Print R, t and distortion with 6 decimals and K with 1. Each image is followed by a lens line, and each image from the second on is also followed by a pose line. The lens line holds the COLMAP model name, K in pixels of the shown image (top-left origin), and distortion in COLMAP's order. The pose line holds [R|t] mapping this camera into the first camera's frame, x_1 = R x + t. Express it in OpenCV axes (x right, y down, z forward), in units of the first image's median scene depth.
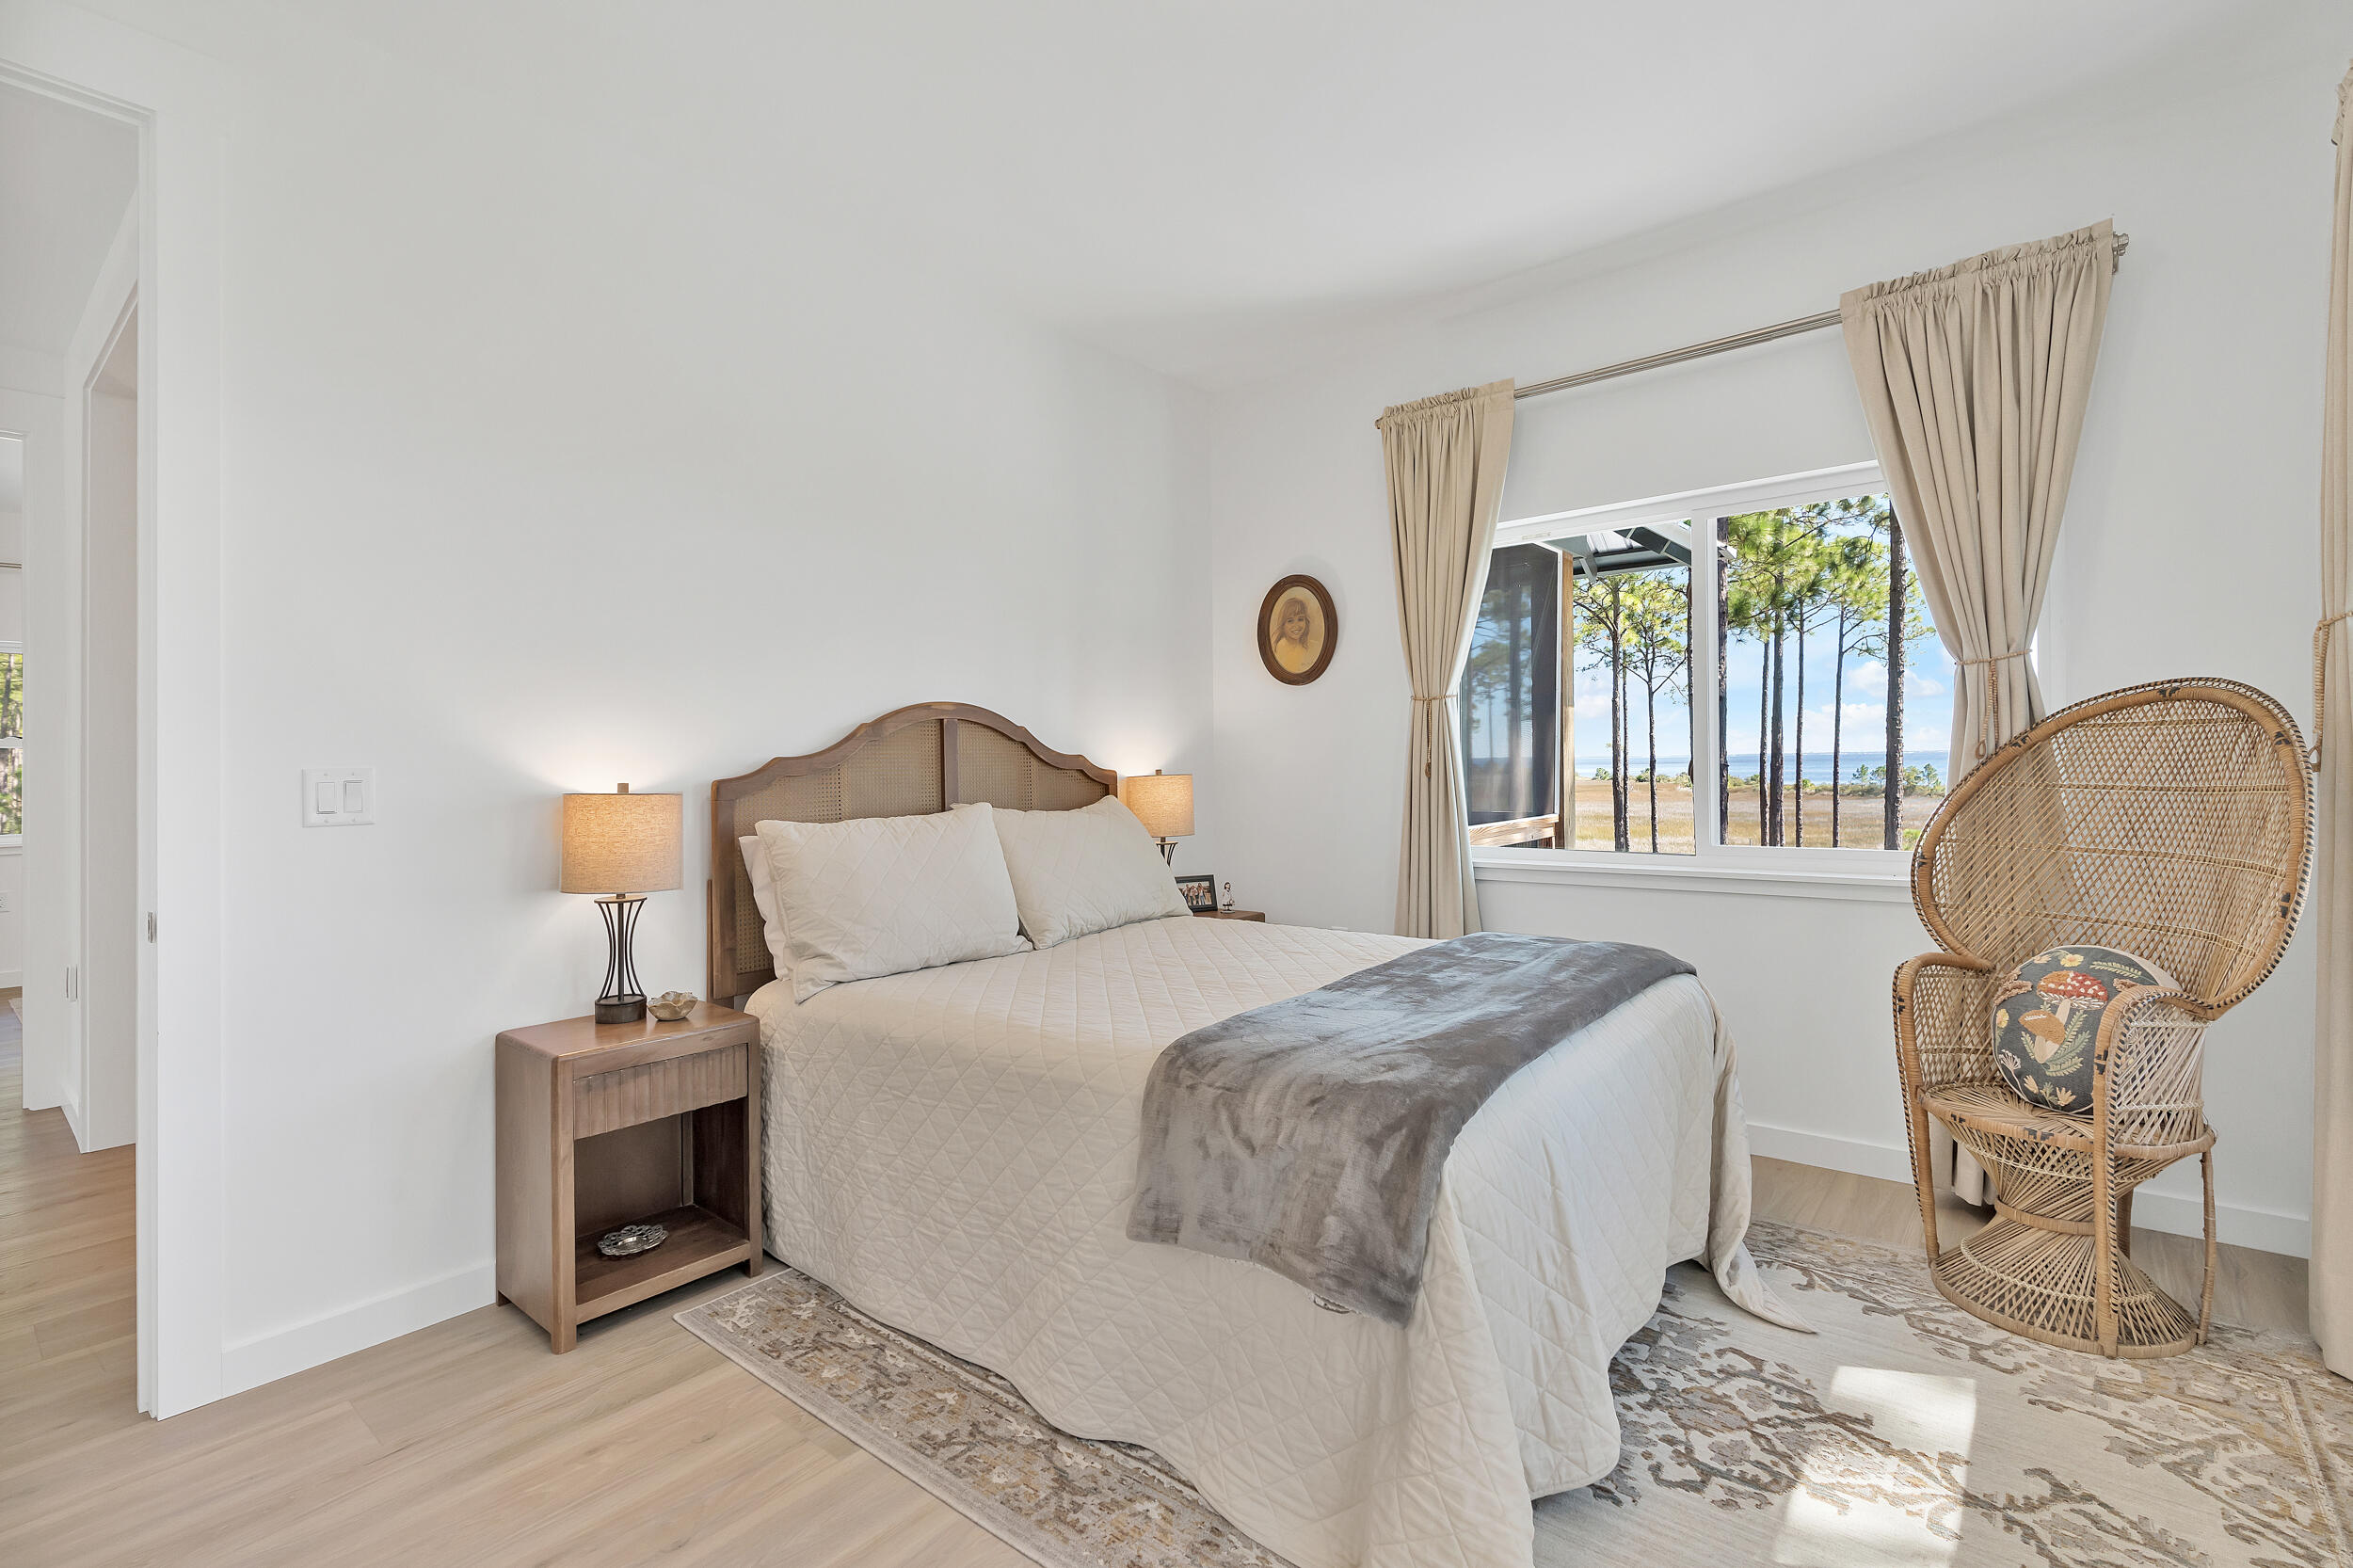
lens RADIAL K [[1069.1, 0, 1190.3], [0, 1069.1, 772.0], [0, 0, 1]] dist [0.000191, -0.000131]
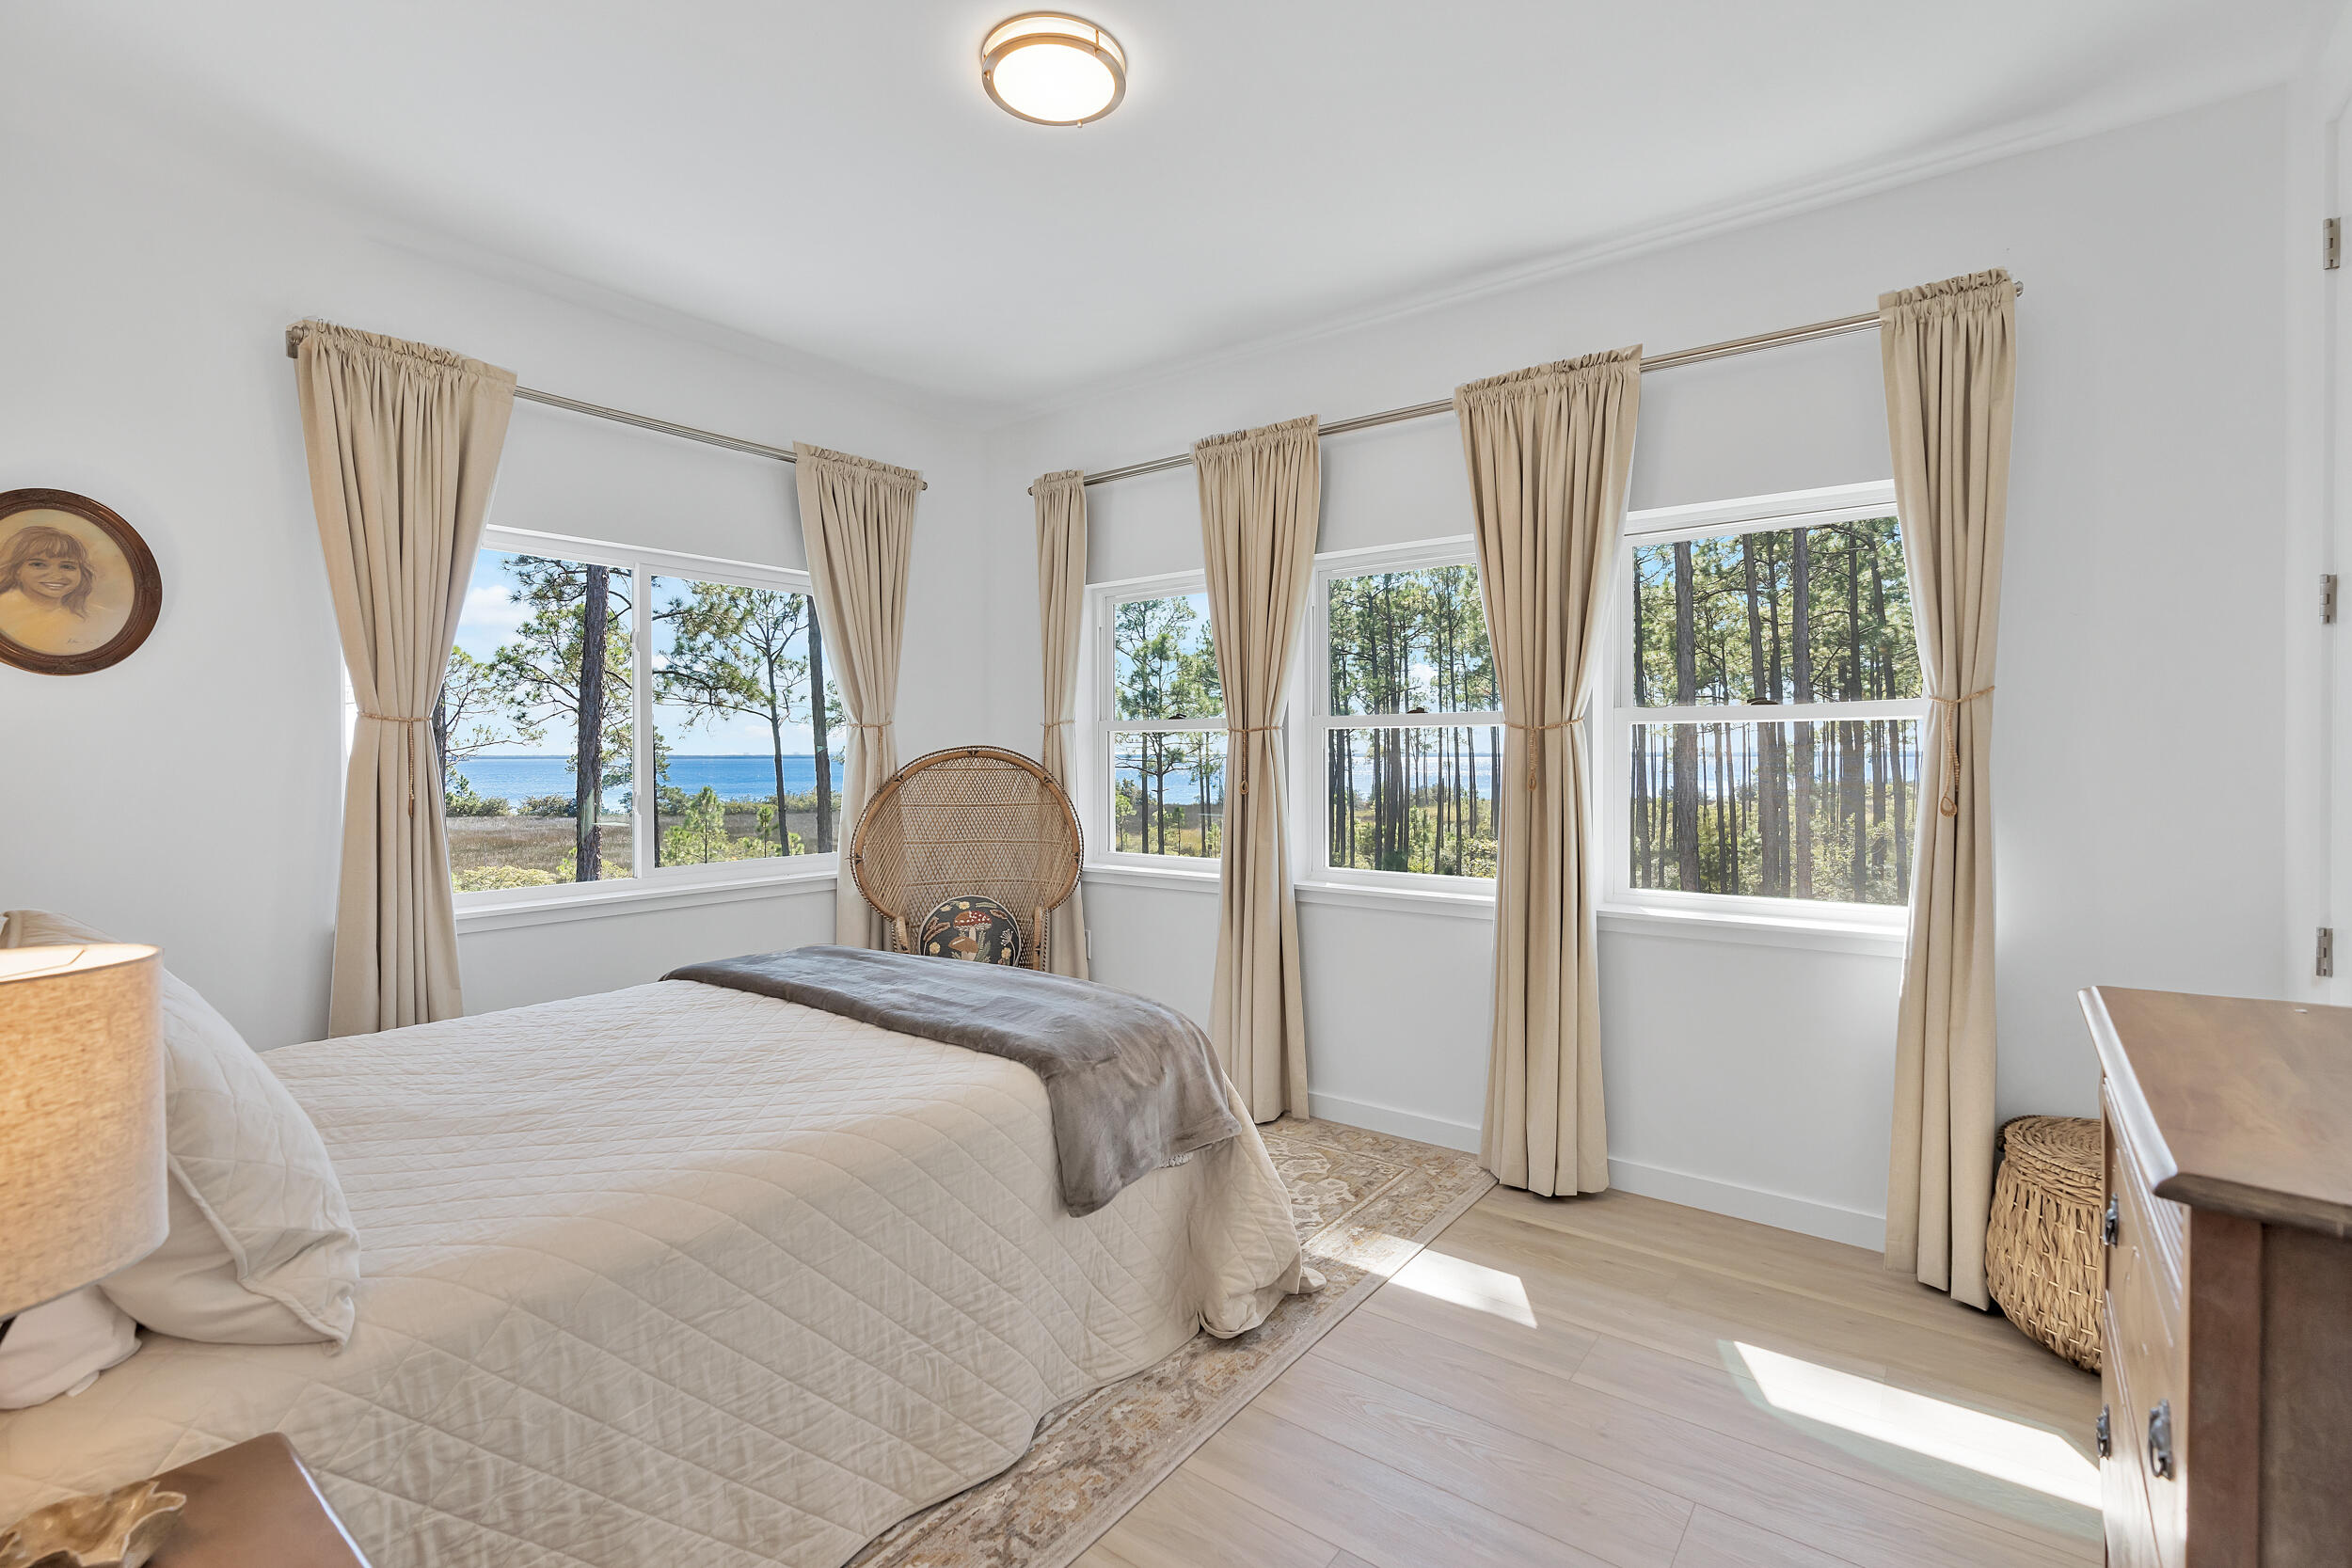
lens RADIAL K [[1068.5, 0, 1189.8], [0, 1068.5, 772.0], [0, 0, 1]] dist [0.000191, -0.000131]
pose [[-0.037903, -0.009181, 0.999239, -0.906249], [-0.001225, 0.999957, 0.009141, -0.056925], [-0.999281, -0.000877, -0.037913, 0.672611]]
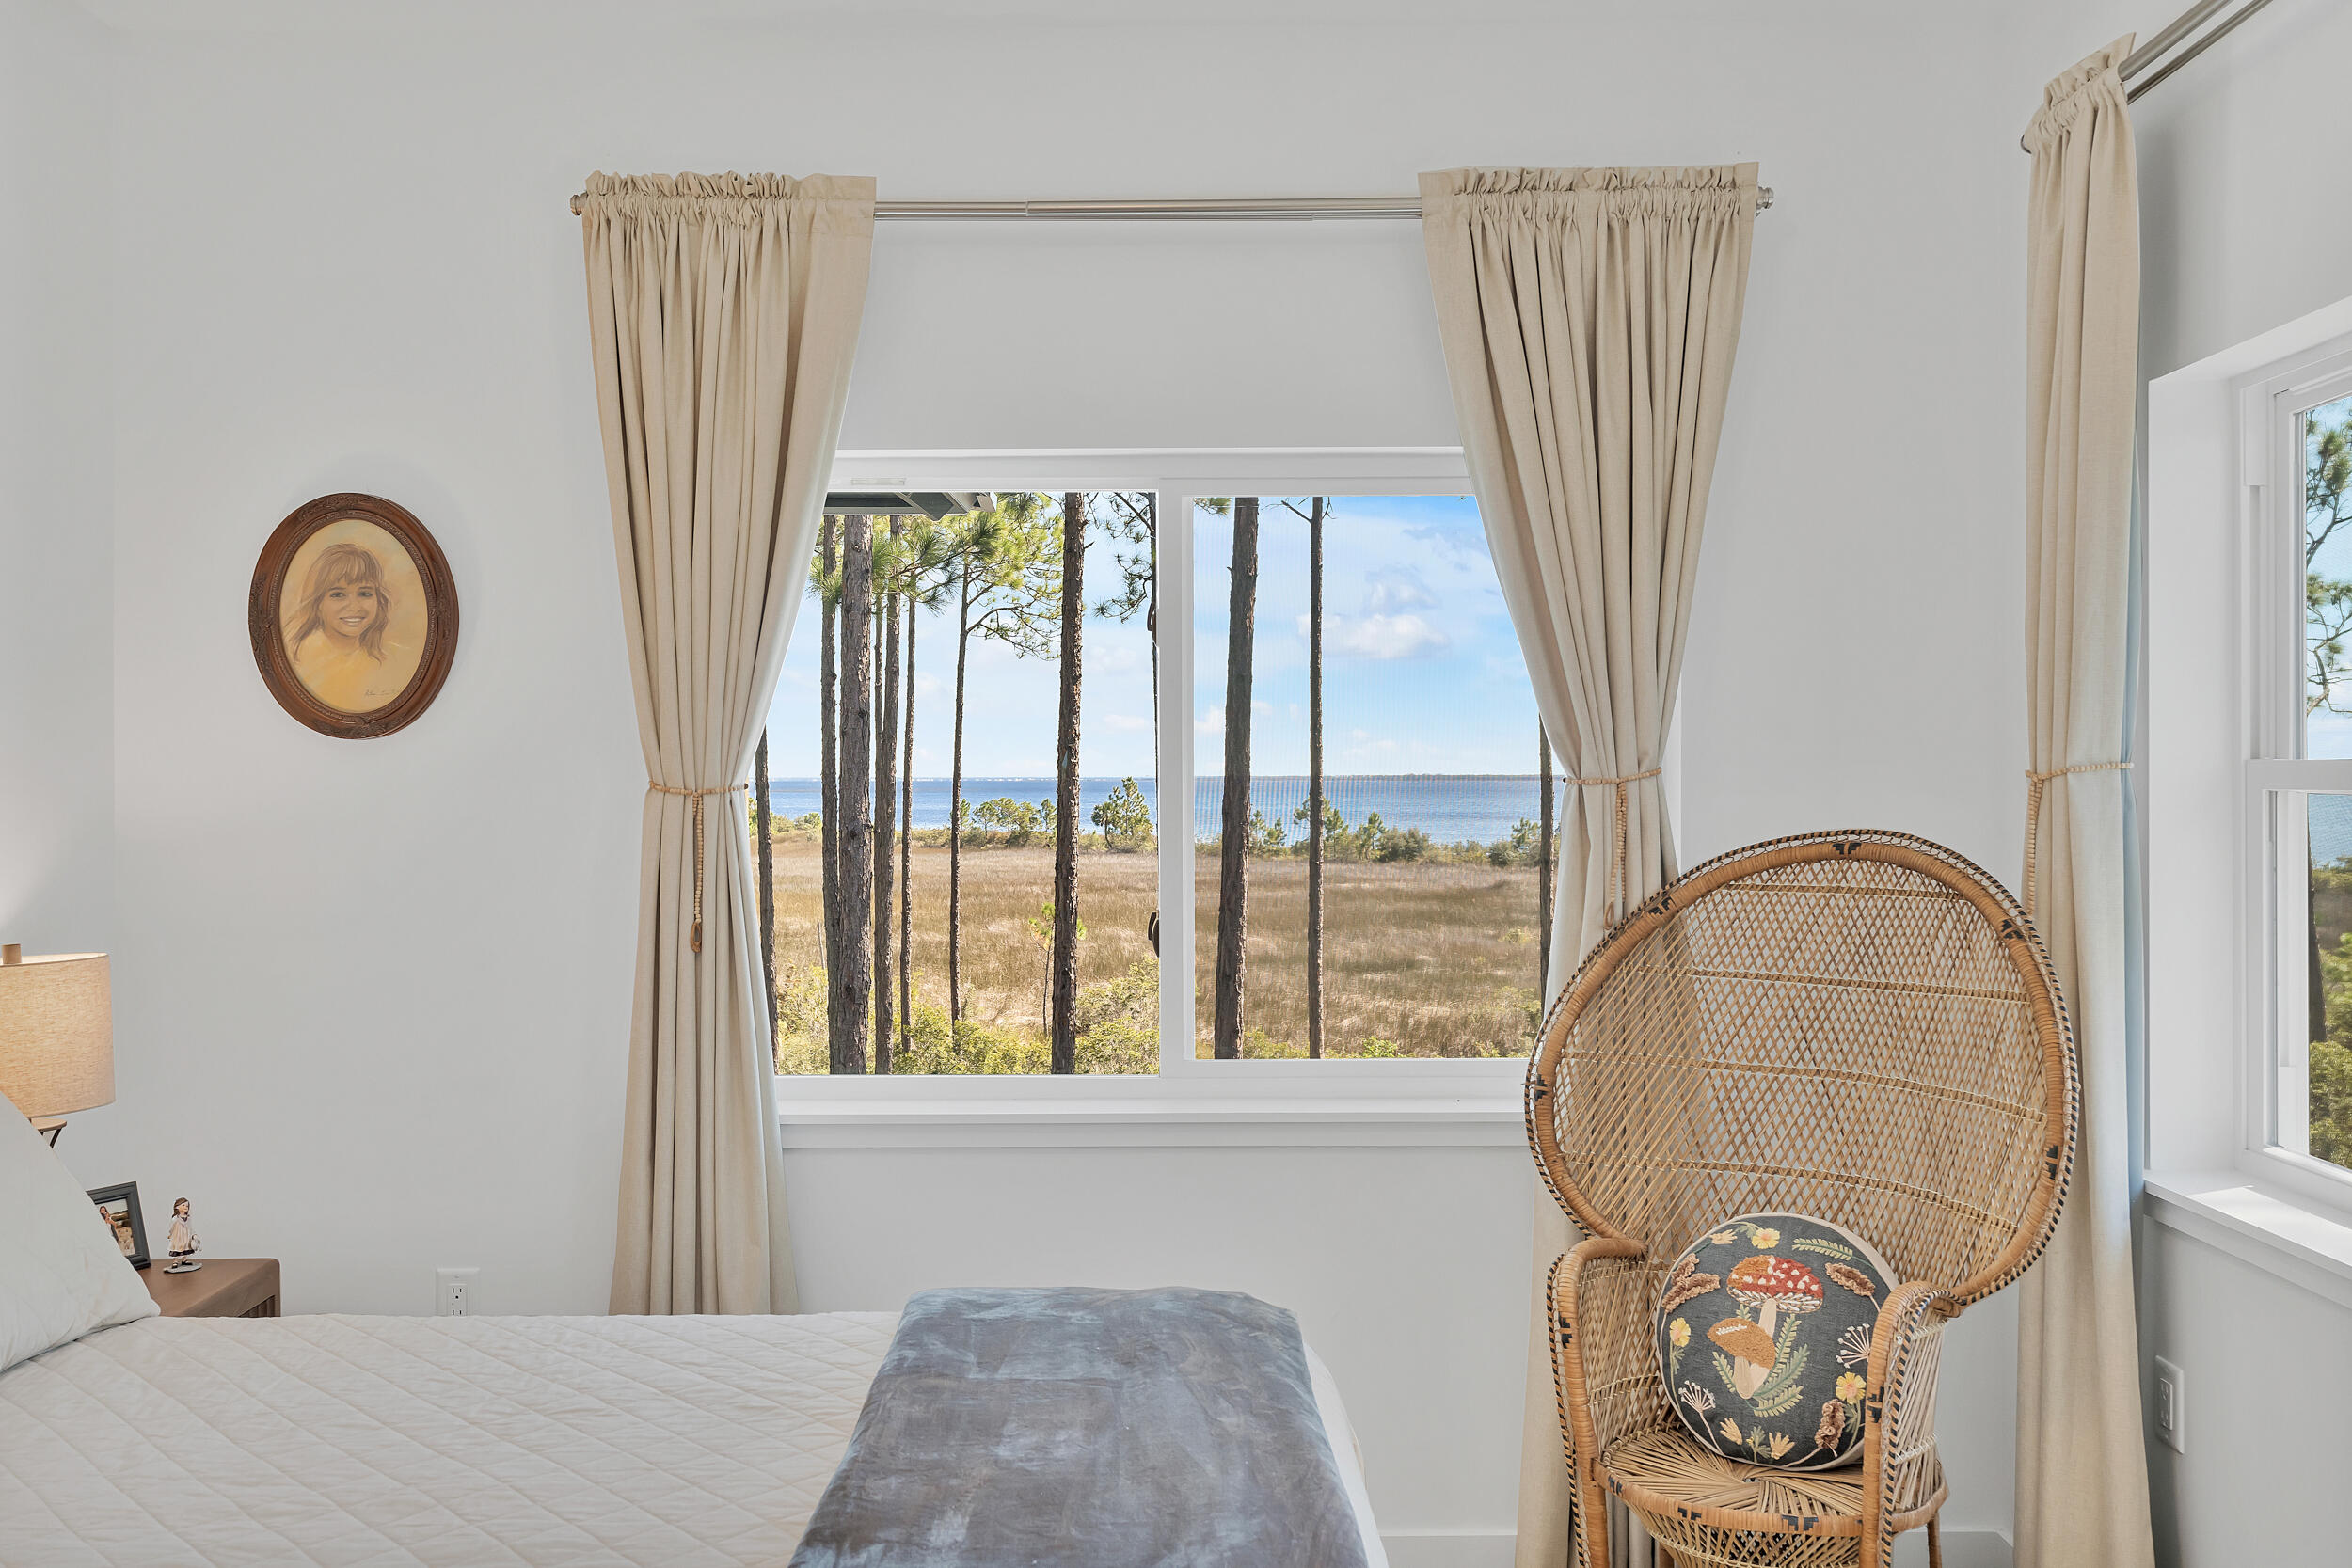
lens RADIAL K [[1929.3, 0, 1177.0], [0, 1929.3, 806.0], [0, 0, 1]] dist [0.002624, 0.002156]
pose [[0.776832, 0.005810, 0.629682, -0.245593], [-0.007147, 0.999974, -0.000410, -0.095691], [-0.629668, -0.004182, 0.776853, 0.264505]]
